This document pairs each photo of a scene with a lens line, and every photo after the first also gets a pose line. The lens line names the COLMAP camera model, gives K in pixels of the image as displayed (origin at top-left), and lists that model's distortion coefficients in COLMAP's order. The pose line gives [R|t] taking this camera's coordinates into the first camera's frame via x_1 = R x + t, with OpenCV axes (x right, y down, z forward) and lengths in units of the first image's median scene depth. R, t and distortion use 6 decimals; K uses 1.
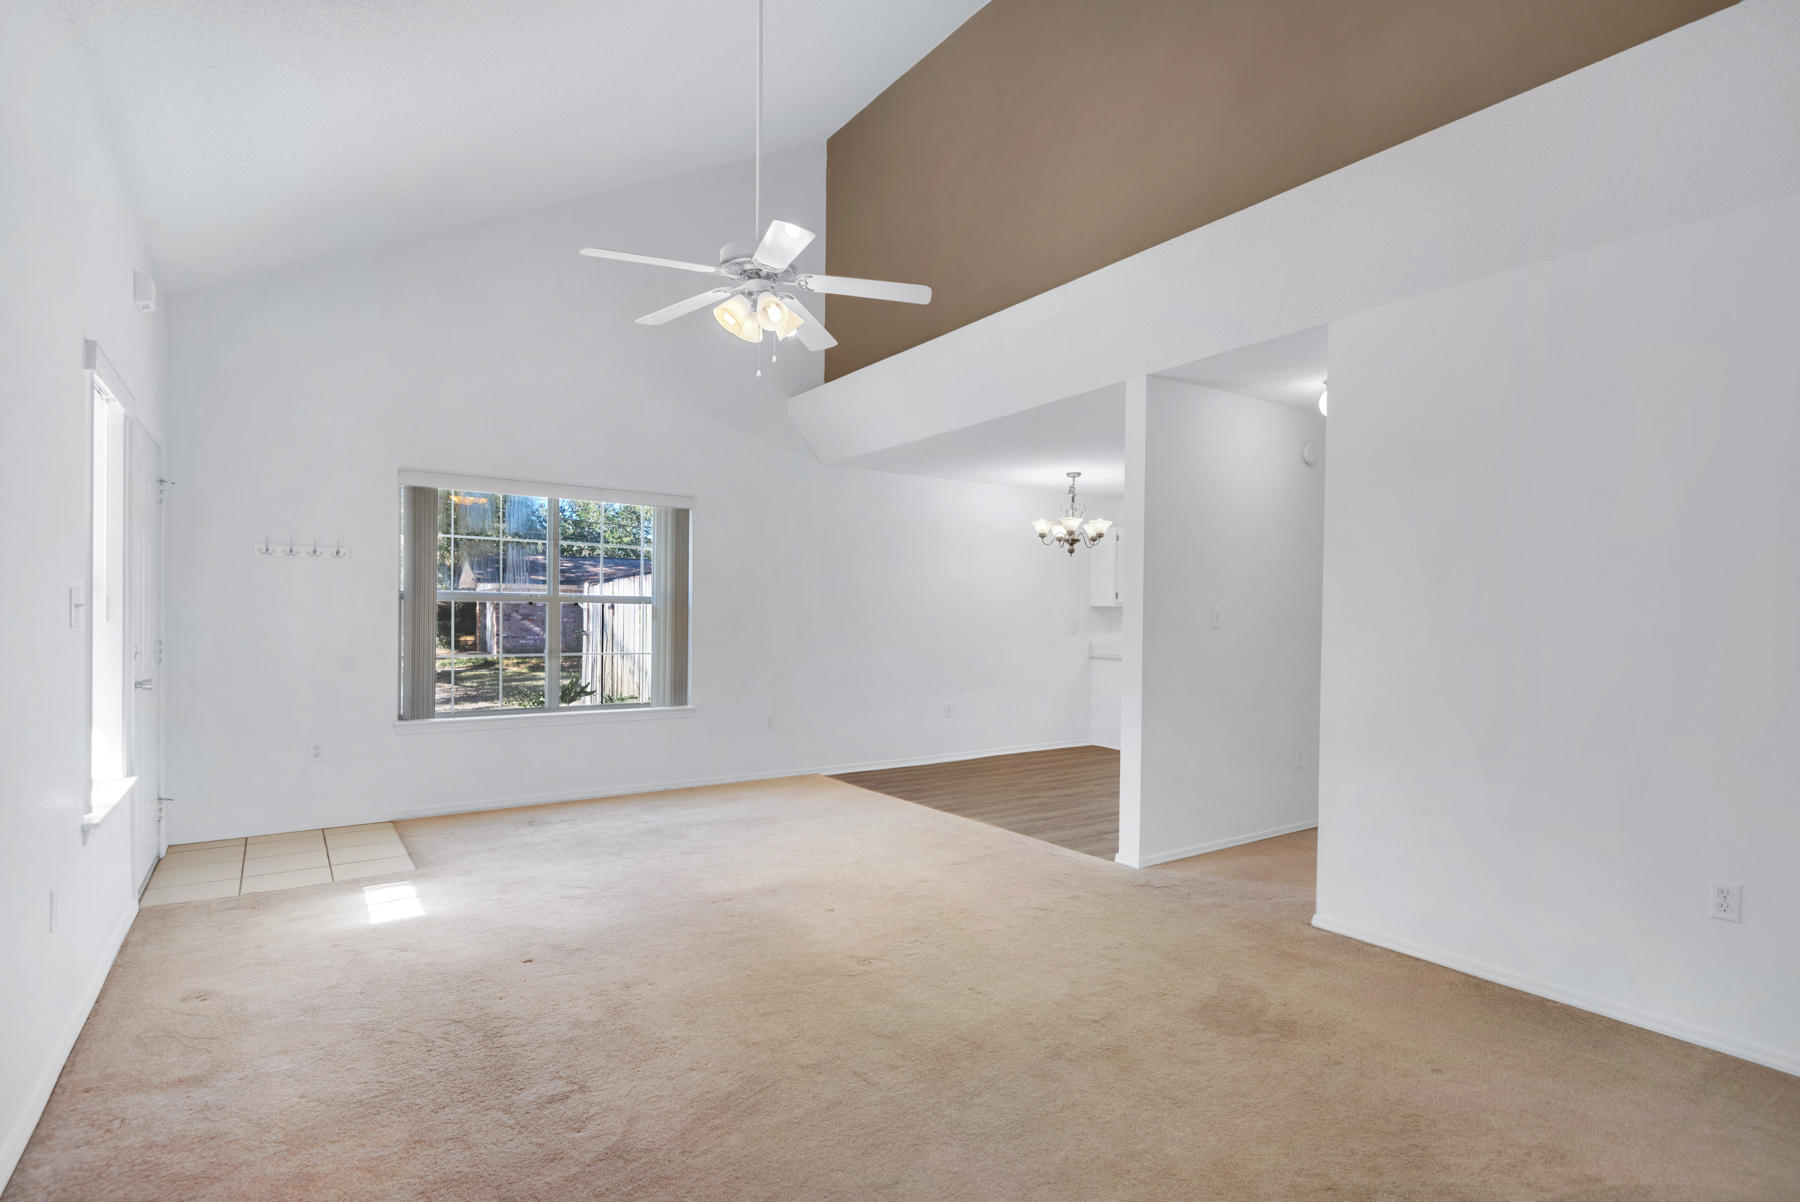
lens RADIAL K [[883.6, 0, 901.7], [0, 883.6, 615.9], [0, 0, 1]] dist [0.038977, -0.032831]
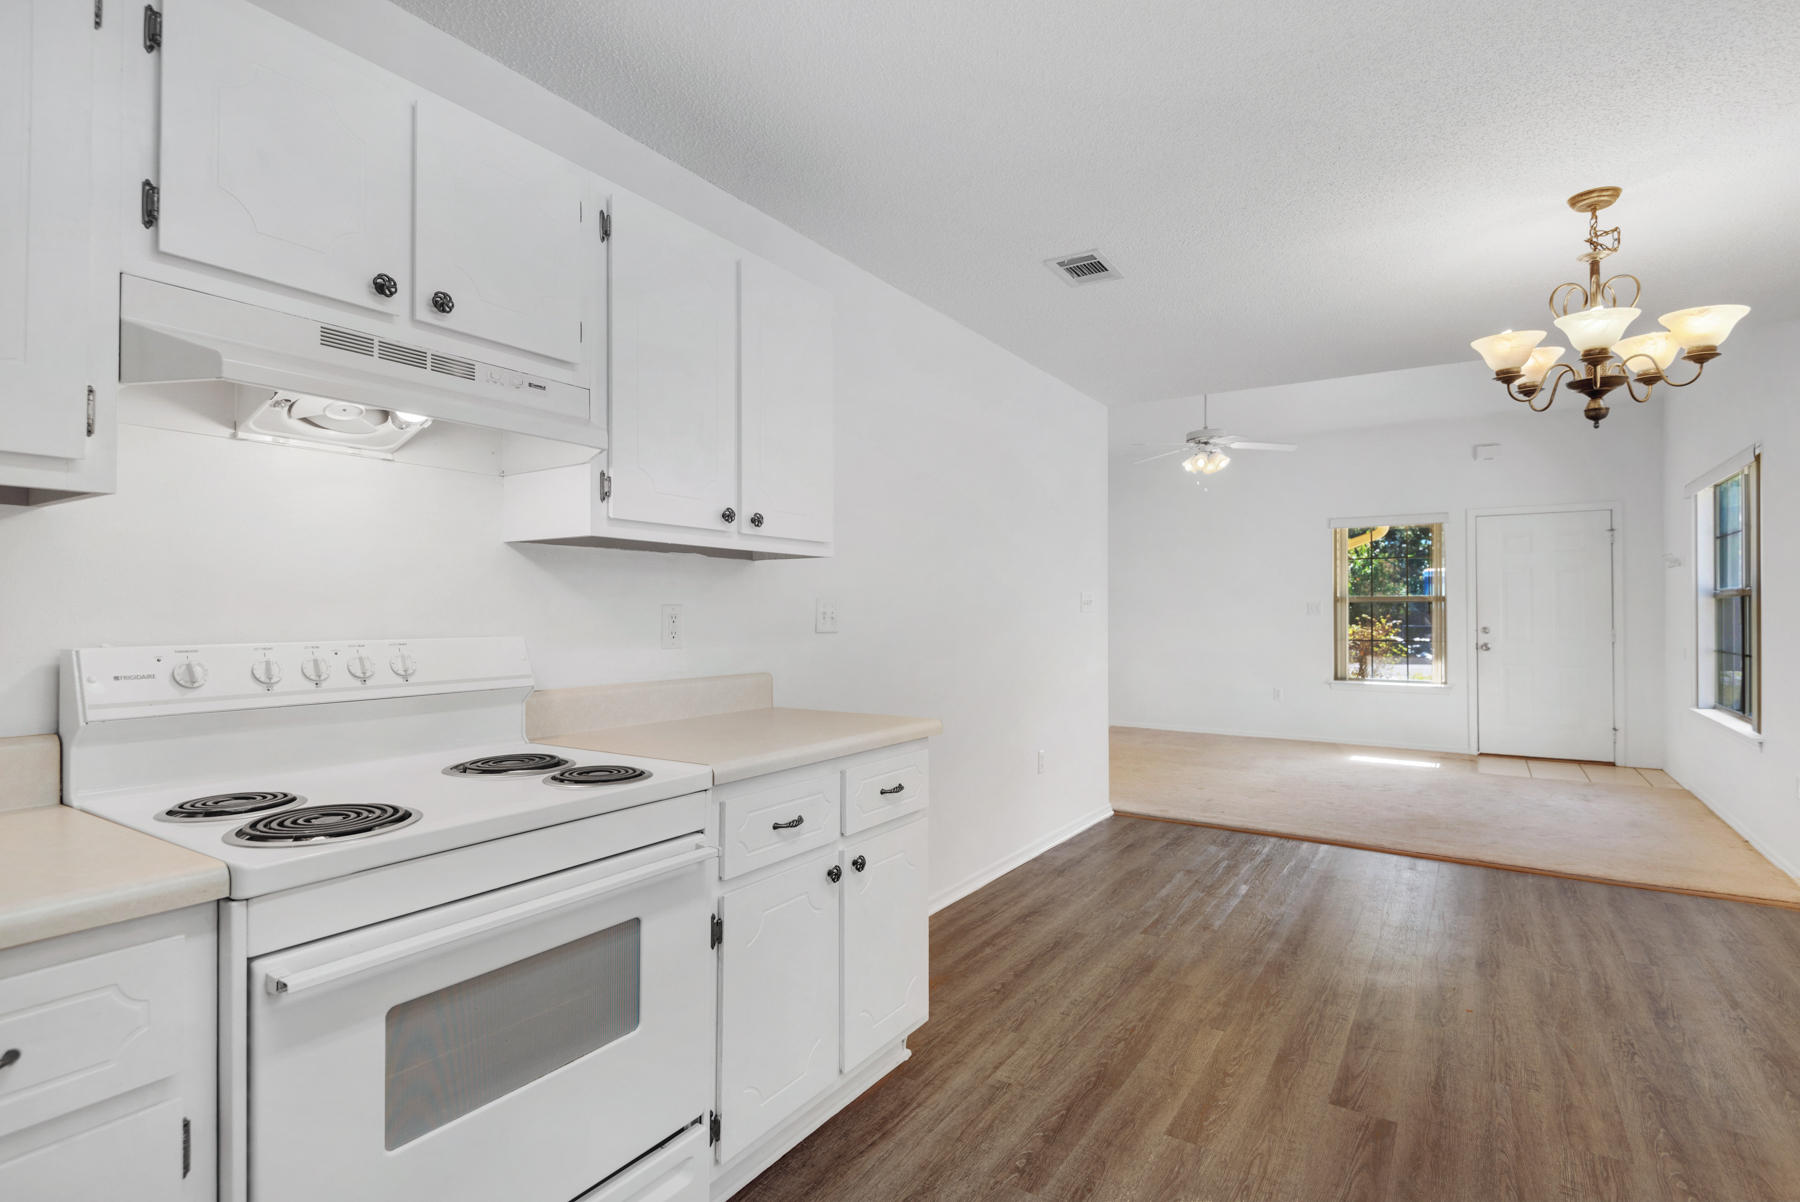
lens RADIAL K [[898.4, 0, 898.0], [0, 898.4, 597.4], [0, 0, 1]] dist [-0.005620, -0.000611]
pose [[-0.927425, -0.020159, -0.373466, 1.049614], [-0.013701, 0.999707, -0.019938, 0.022504], [0.373759, -0.013374, -0.927430, 2.199248]]
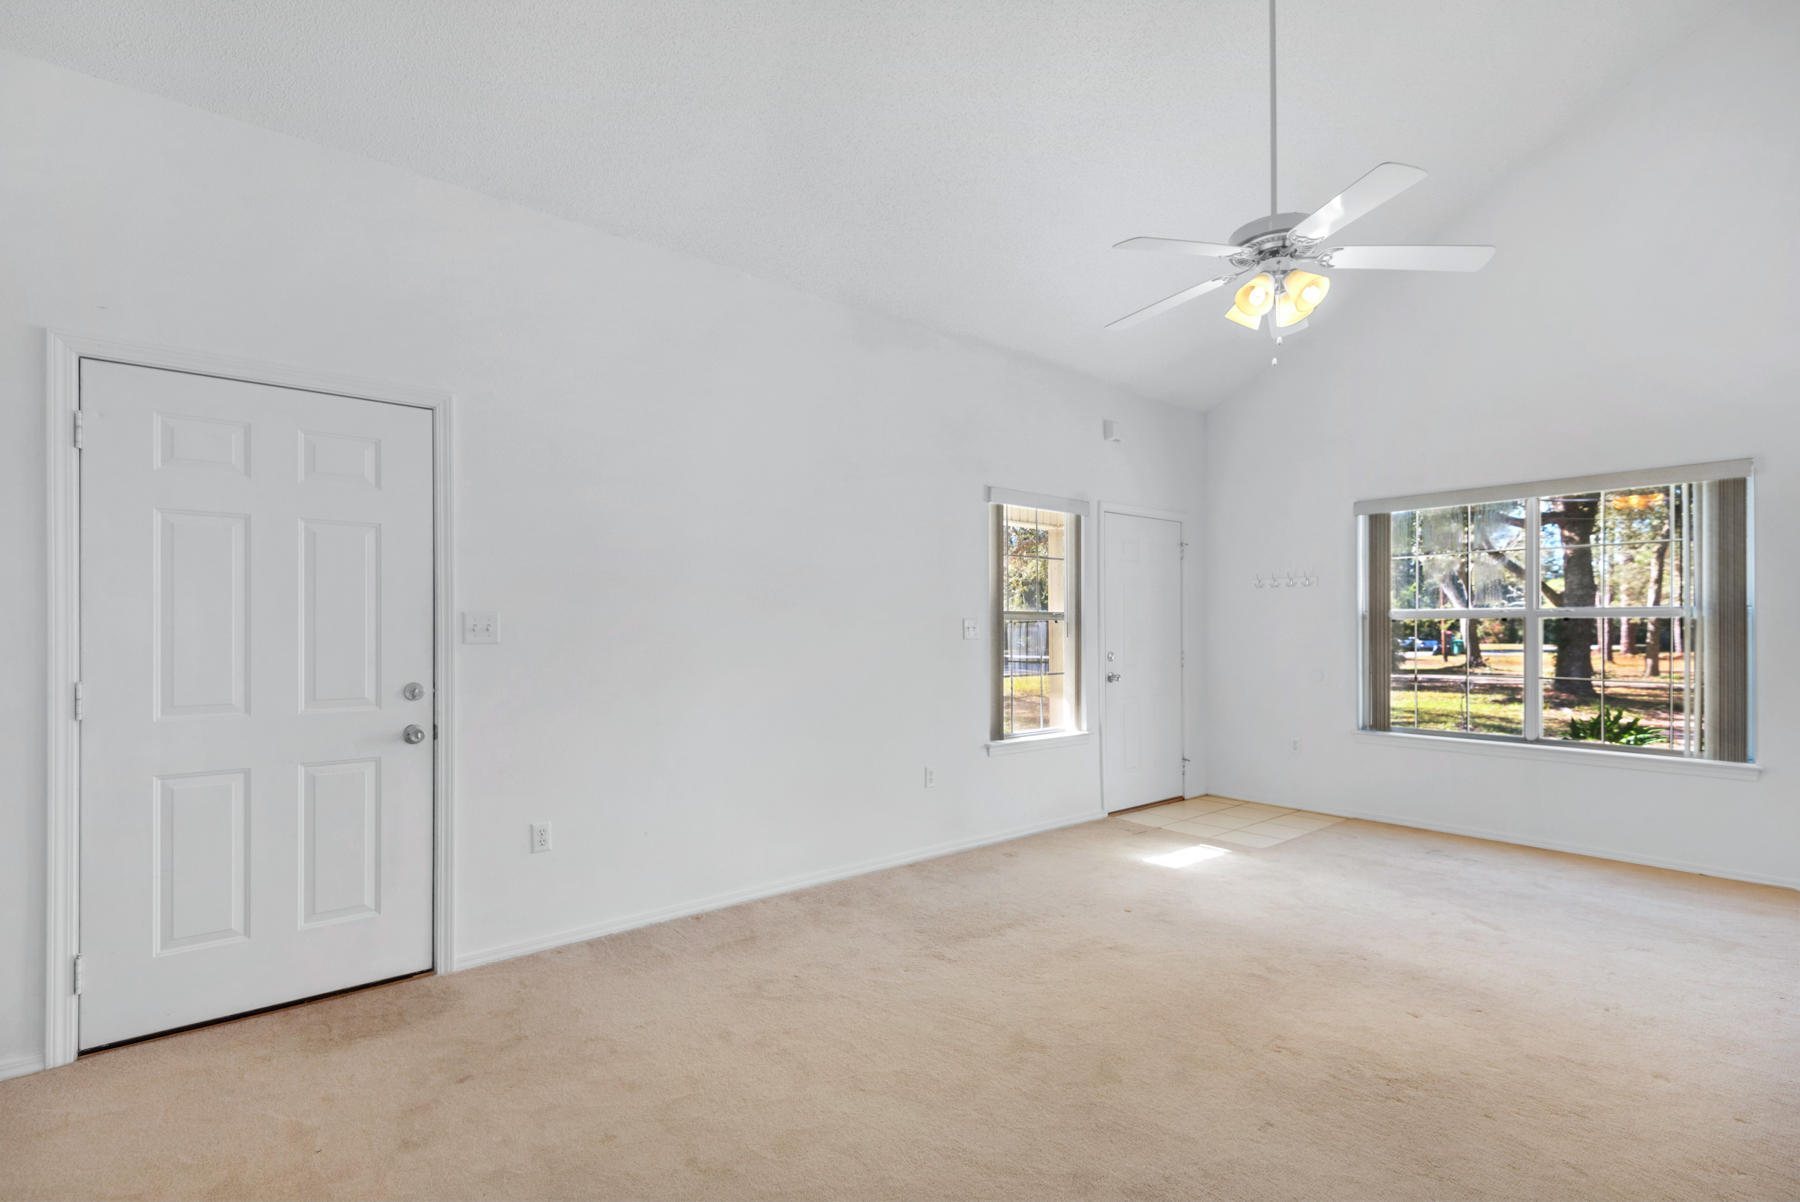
lens RADIAL K [[820.7, 0, 890.8], [0, 820.7, 623.0], [0, 0, 1]] dist [0.002990, -0.000046]
pose [[0.076481, -0.022430, -0.996819, 0.536393], [-0.000634, 0.999746, -0.022545, 0.012262], [0.997071, 0.002356, 0.076448, 0.453455]]
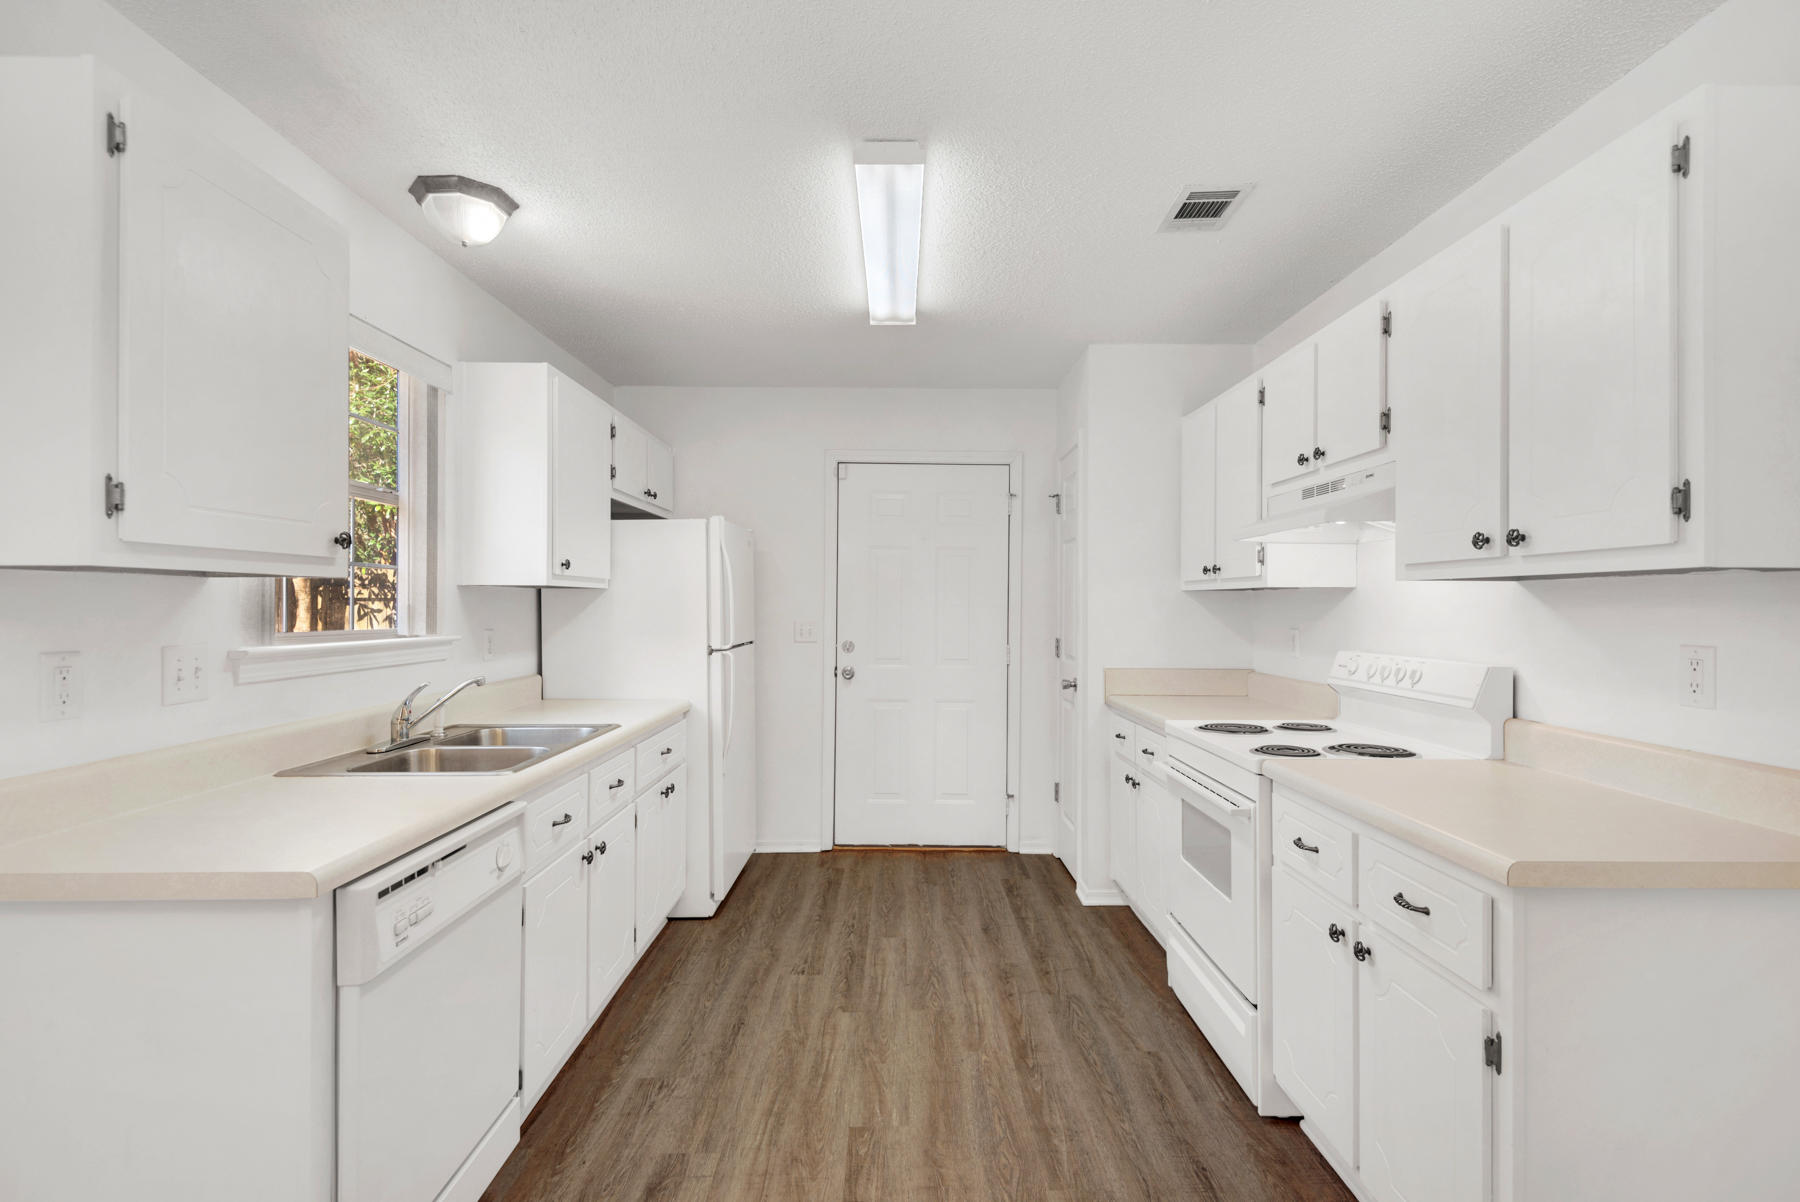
lens RADIAL K [[864.8, 0, 900.0], [0, 864.8, 601.0], [0, 0, 1]] dist [0.039436, -0.022950]
pose [[0.570819, -0.011163, 0.821000, 0.402591], [0.009211, 0.999932, 0.007192, -0.008285], [-0.821024, 0.003457, 0.570883, 1.657066]]
